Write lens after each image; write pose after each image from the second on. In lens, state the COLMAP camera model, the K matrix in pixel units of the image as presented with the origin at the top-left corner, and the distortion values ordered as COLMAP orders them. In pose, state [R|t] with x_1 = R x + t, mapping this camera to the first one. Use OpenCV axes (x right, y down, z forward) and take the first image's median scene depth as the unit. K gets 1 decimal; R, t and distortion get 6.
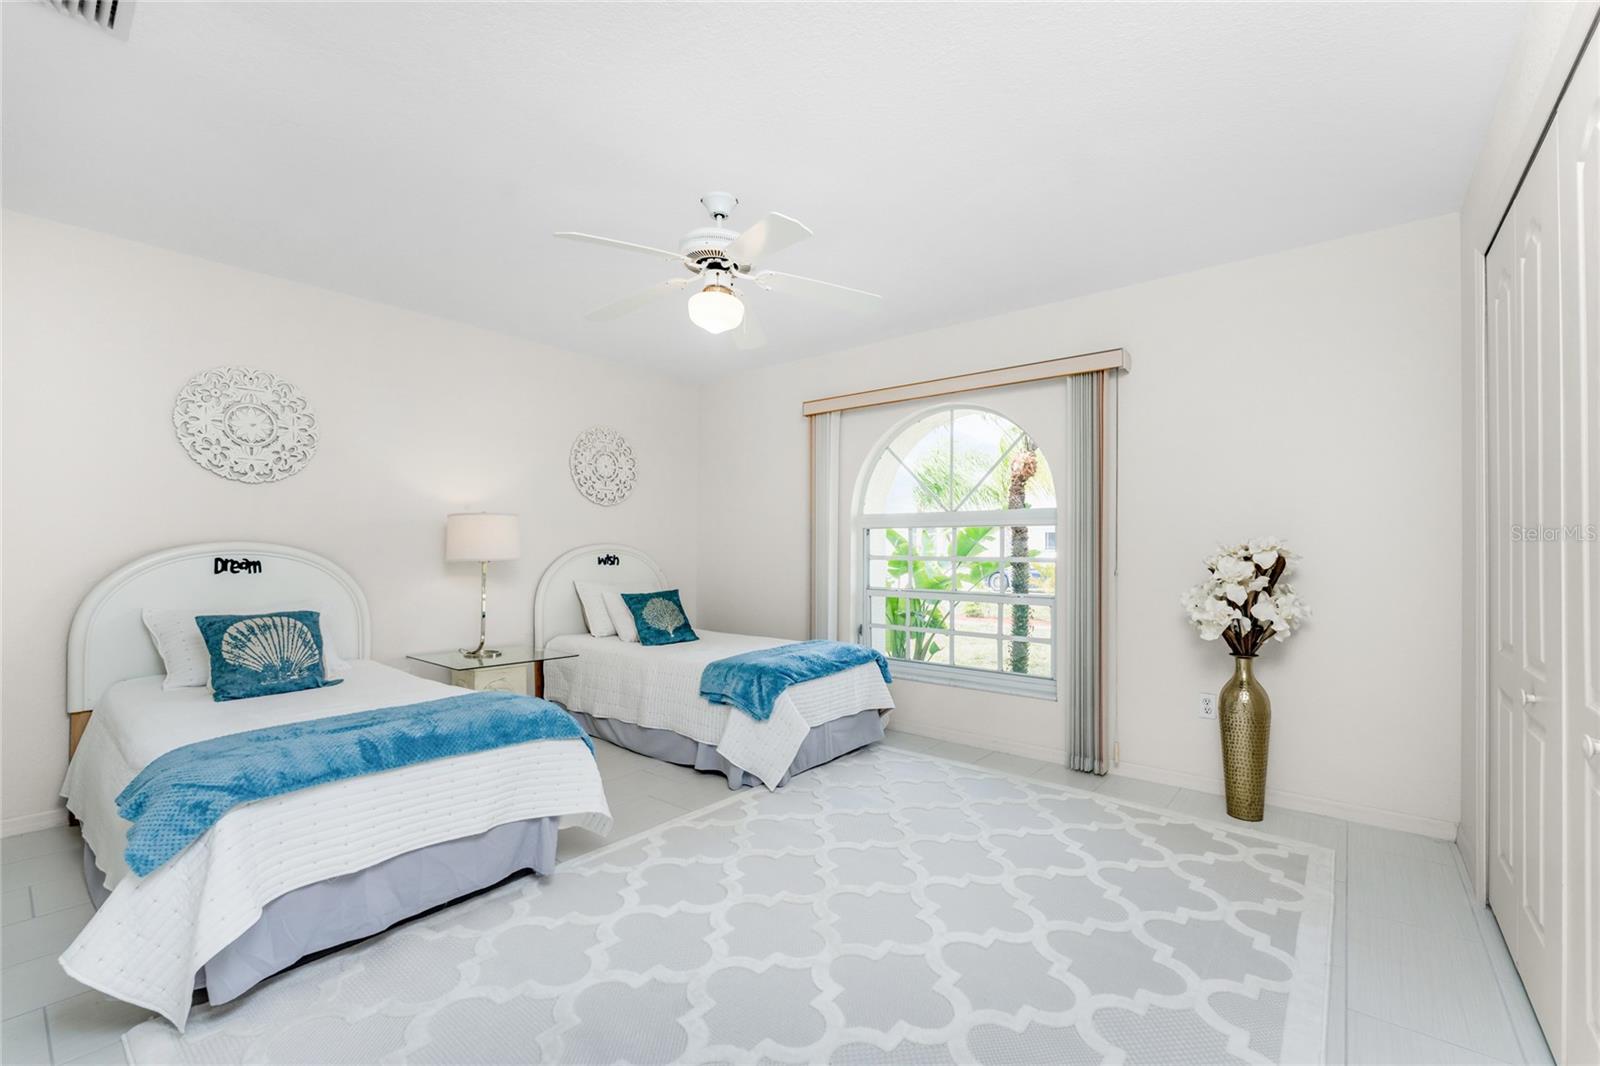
lens RADIAL K [[671.8, 0, 792.1], [0, 671.8, 539.1], [0, 0, 1]] dist [-0.020438, 0.000144]
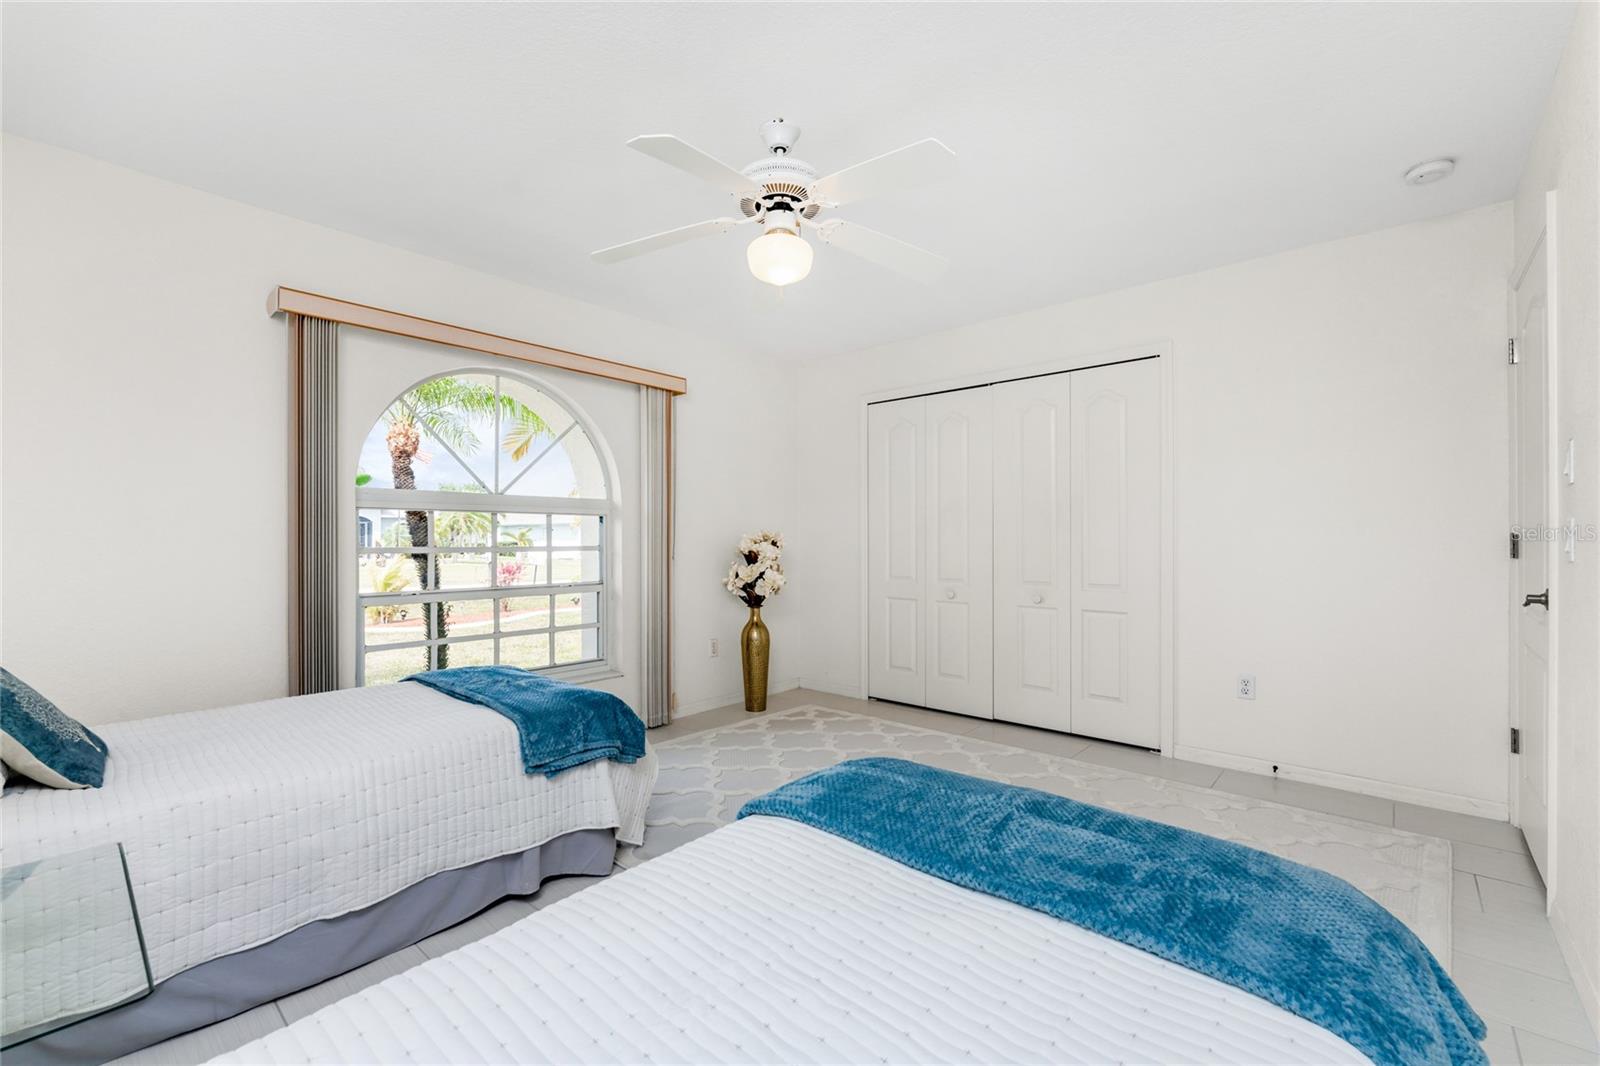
lens RADIAL K [[671.8, 0, 792.1], [0, 671.8, 539.1], [0, 0, 1]] dist [-0.020438, 0.000144]
pose [[0.039695, -0.007343, 0.999185, -0.754548], [-0.011770, 0.999900, 0.007816, 0.006269], [-0.999143, -0.012071, 0.039605, 0.740336]]
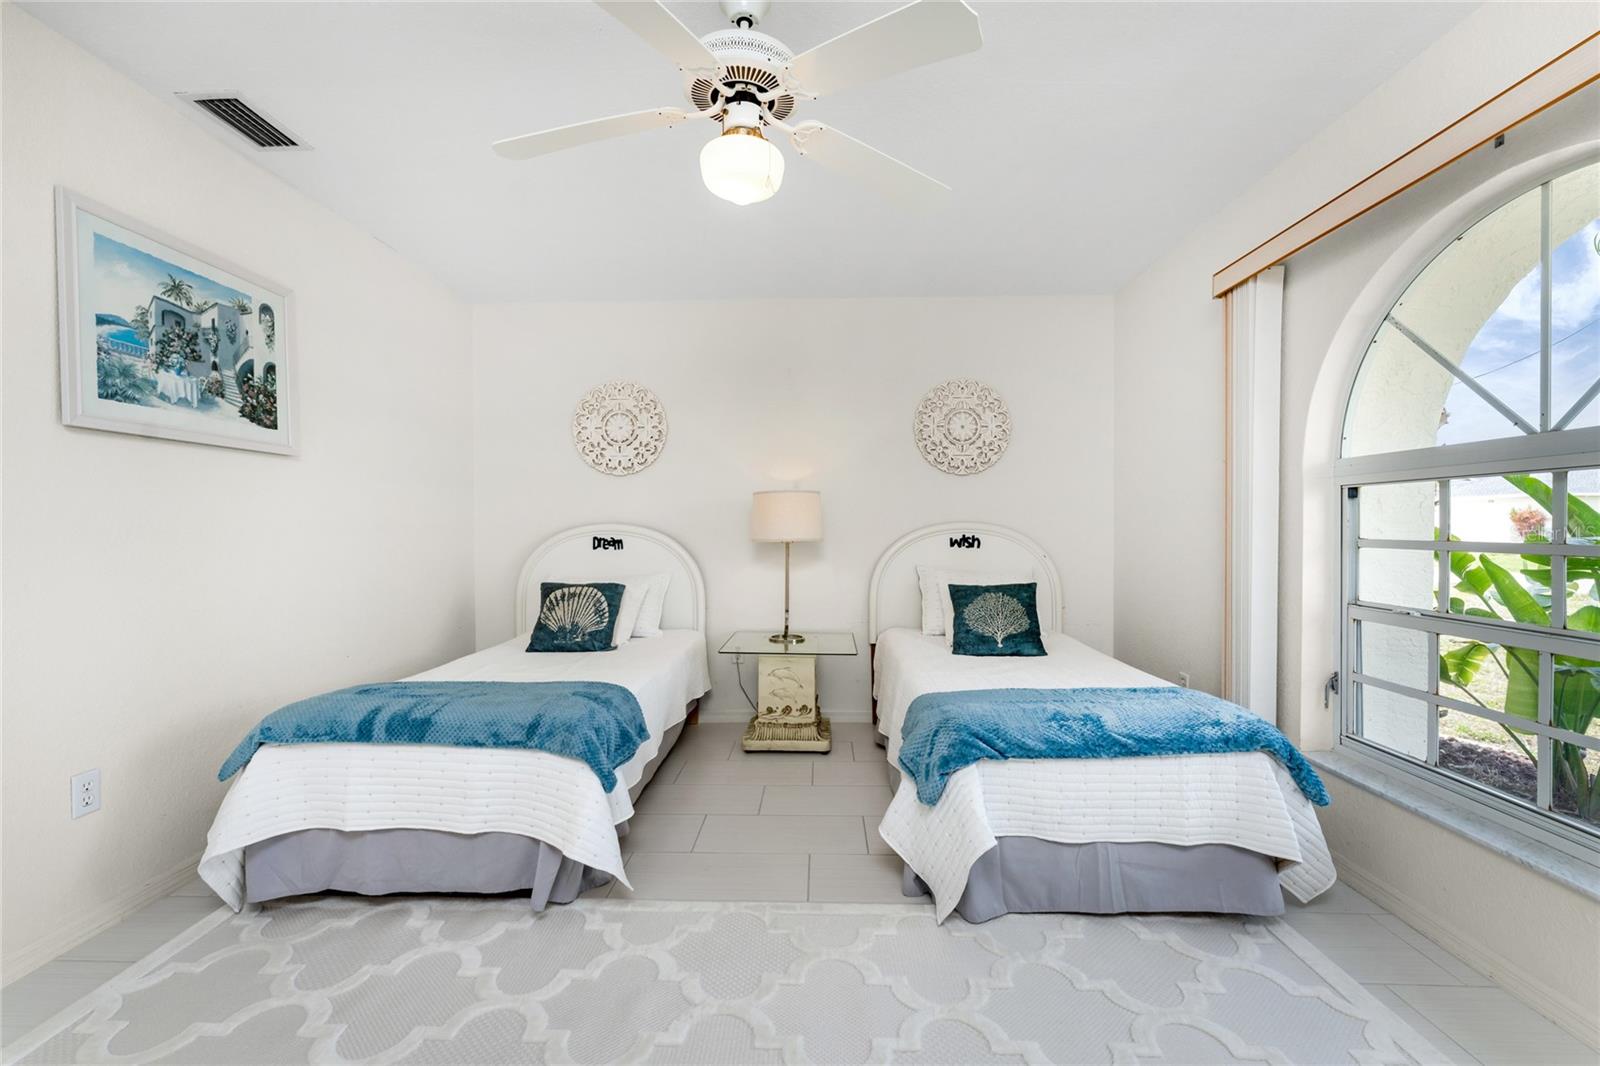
lens RADIAL K [[665.9, 0, 797.2], [0, 665.9, 528.2], [0, 0, 1]] dist [0.001128, 0.000120]
pose [[0.611251, -0.002872, -0.791432, 0.353153], [0.016775, 0.999816, 0.009329, 0.006158], [0.791259, -0.018979, 0.611186, 0.502754]]
